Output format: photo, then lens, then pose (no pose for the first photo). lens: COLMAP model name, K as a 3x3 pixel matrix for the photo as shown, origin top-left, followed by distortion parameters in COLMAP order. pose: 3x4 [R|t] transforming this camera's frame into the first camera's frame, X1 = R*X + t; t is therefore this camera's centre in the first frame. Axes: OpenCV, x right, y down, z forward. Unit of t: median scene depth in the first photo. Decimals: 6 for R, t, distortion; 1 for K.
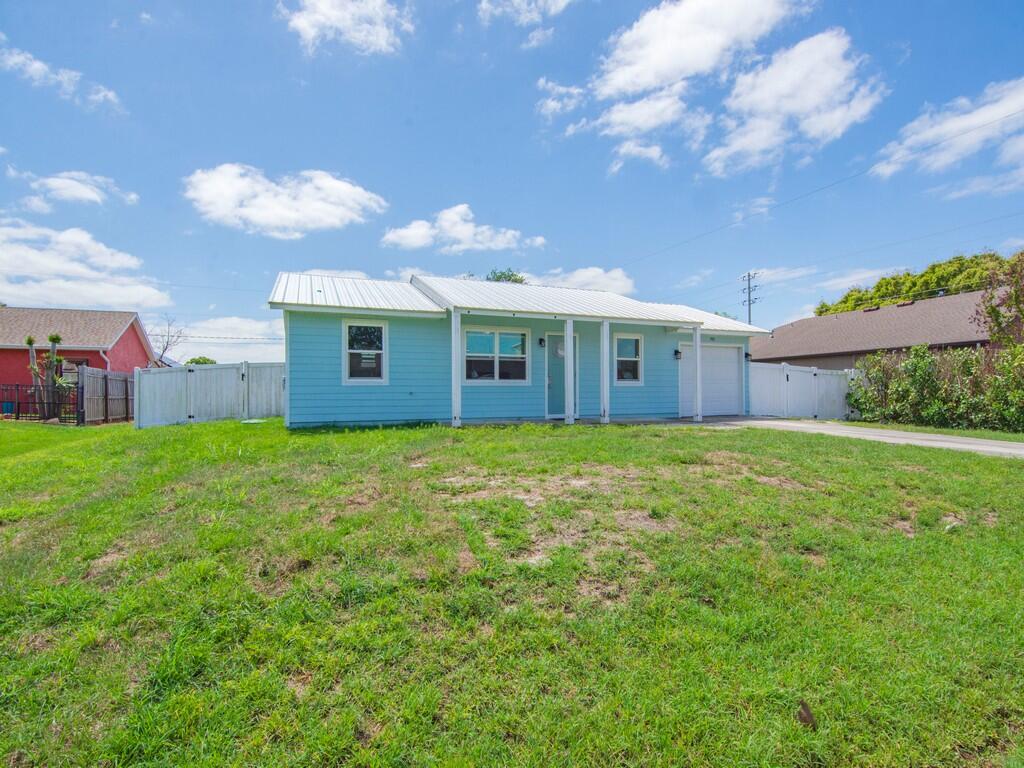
lens RADIAL K [[509.2, 0, 512.7], [0, 509.2, 401.8], [0, 0, 1]] dist [-0.013185, -0.003340]
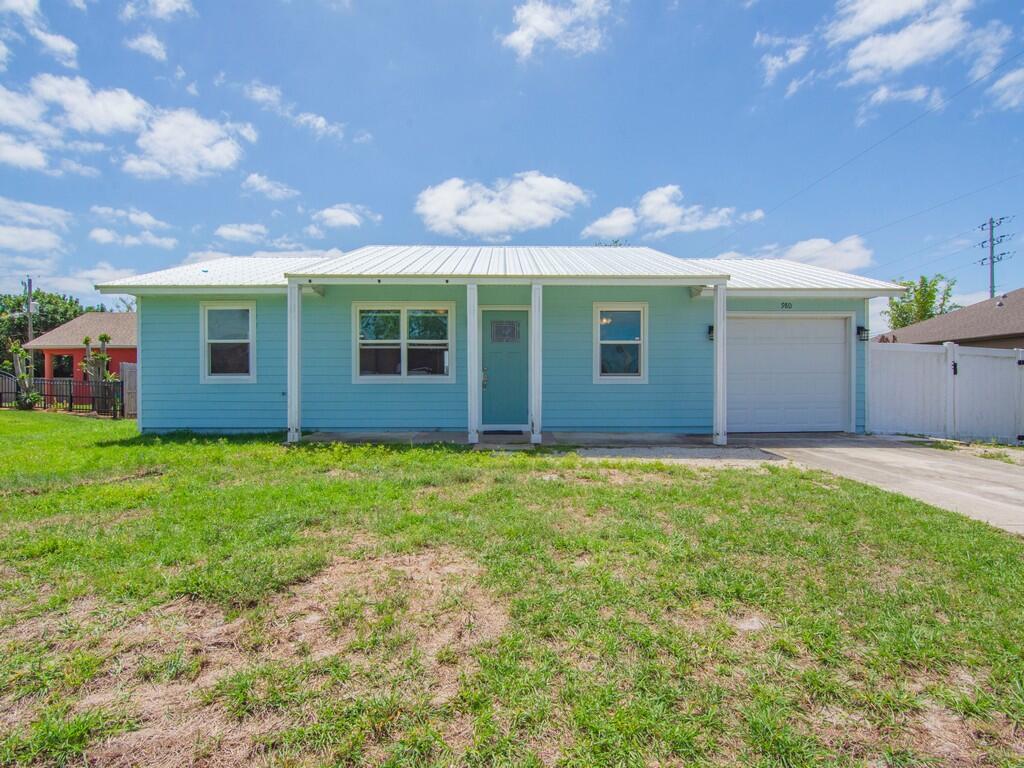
lens RADIAL K [[509.2, 0, 522.9], [0, 509.2, 385.3], [0, 0, 1]] dist [-0.013185, -0.003340]
pose [[0.924568, 0.004977, -0.380983, 0.340044], [-0.009672, 0.999899, -0.010409, -0.020112], [0.380893, 0.013308, 0.924523, 0.335457]]
